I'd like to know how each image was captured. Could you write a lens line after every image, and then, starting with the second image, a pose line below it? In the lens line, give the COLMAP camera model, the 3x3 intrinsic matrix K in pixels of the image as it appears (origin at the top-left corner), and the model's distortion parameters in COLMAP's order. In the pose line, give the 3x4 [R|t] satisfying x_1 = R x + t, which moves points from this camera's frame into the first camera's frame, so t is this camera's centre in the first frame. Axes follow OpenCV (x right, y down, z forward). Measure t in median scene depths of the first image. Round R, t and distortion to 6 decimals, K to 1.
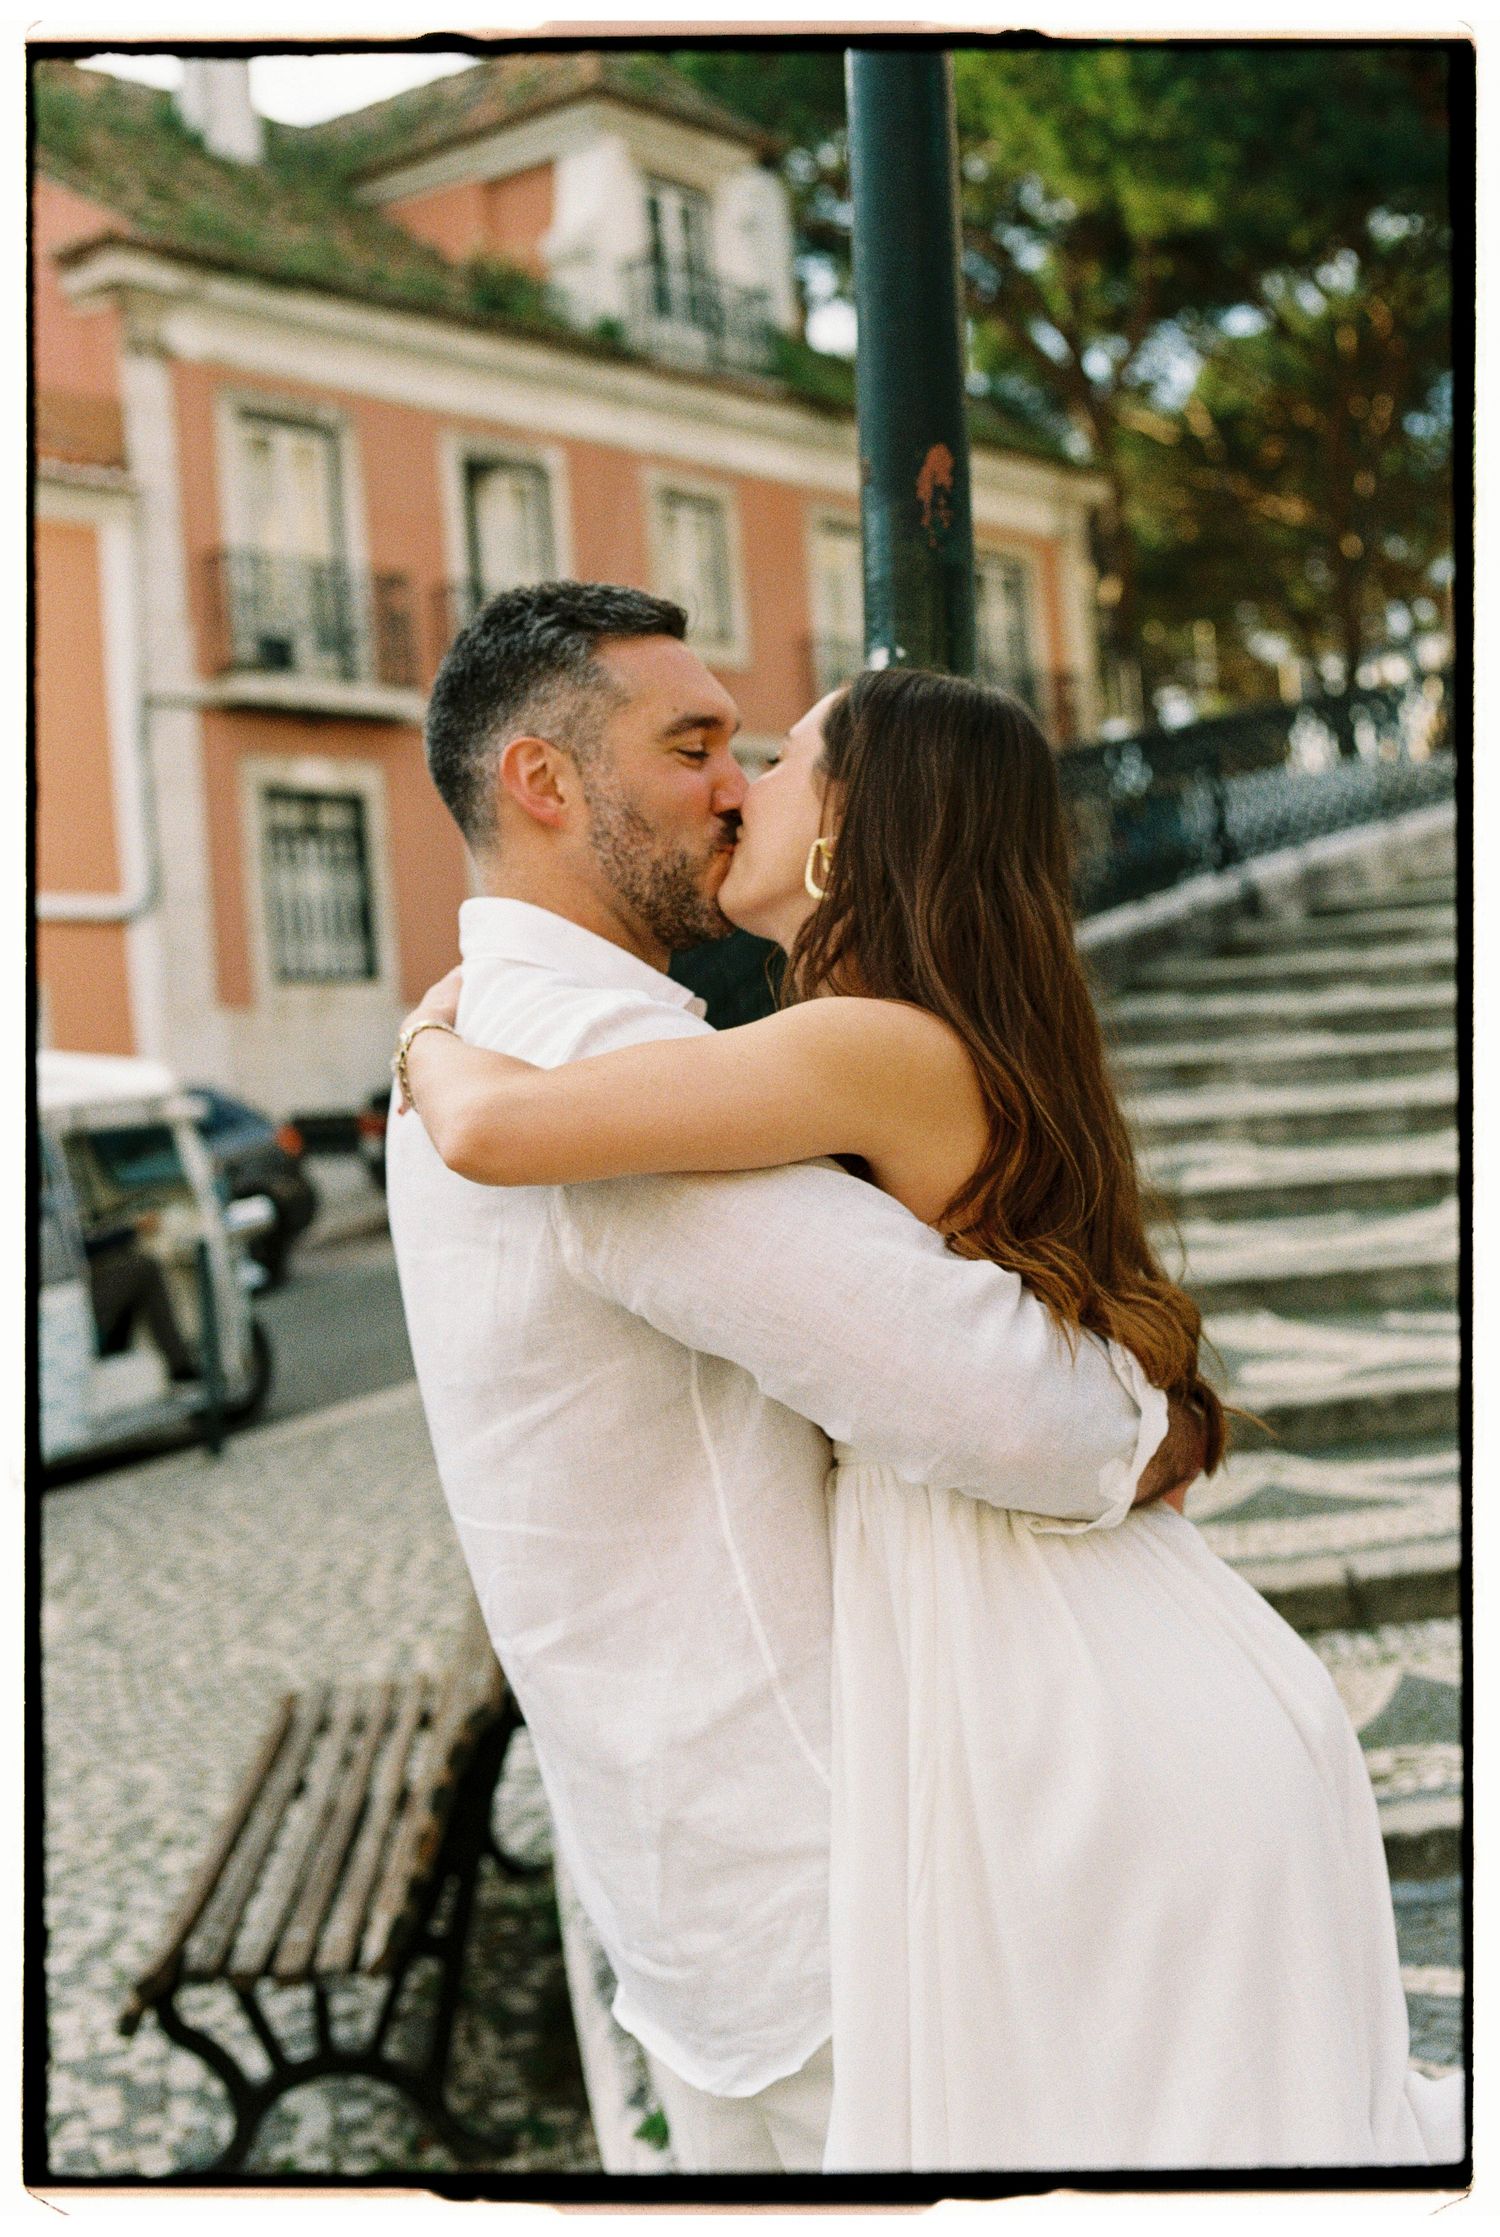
lens RADIAL K [[3128.4, 0, 750.0], [0, 3128.4, 1118.5], [0, 0, 1]] dist [-0.113229, 0.019351]
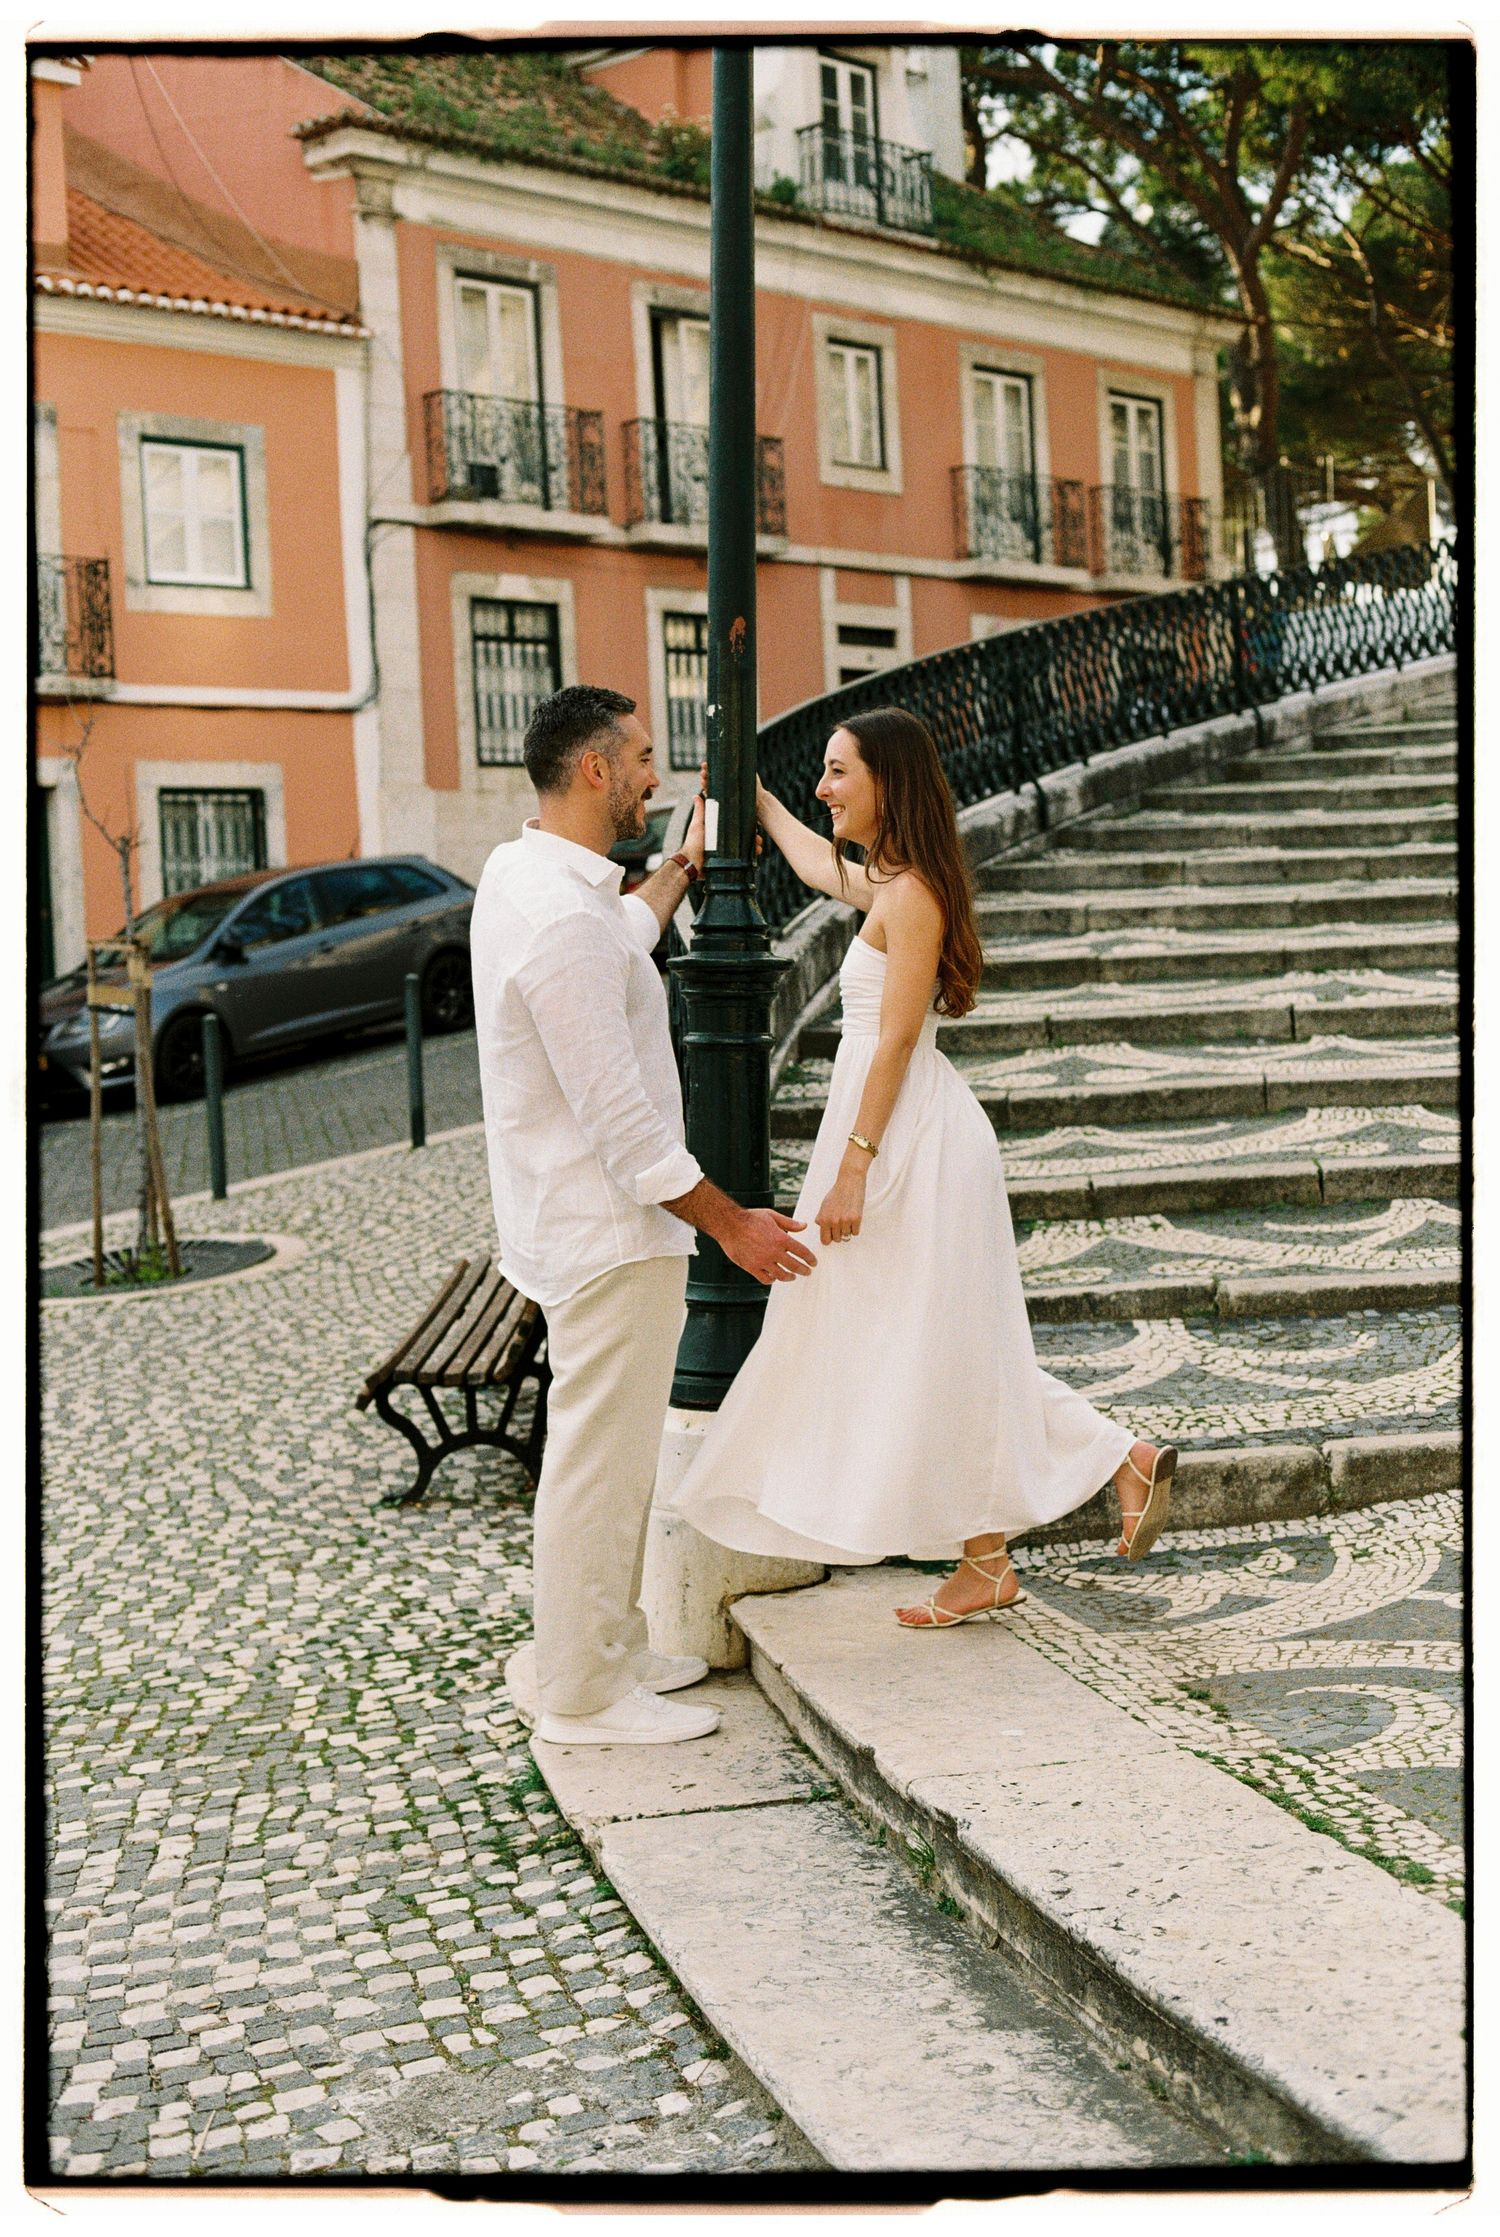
lens RADIAL K [[3276.2, 0, 750.0], [0, 3276.2, 1118.5], [0, 0, 1]] dist [0.009014, 0.017680]
pose [[0.997058, 0.035857, -0.067747, 0.039641], [-0.030997, 0.996960, 0.071484, -0.002933], [0.070104, -0.069173, 0.995138, -0.236033]]
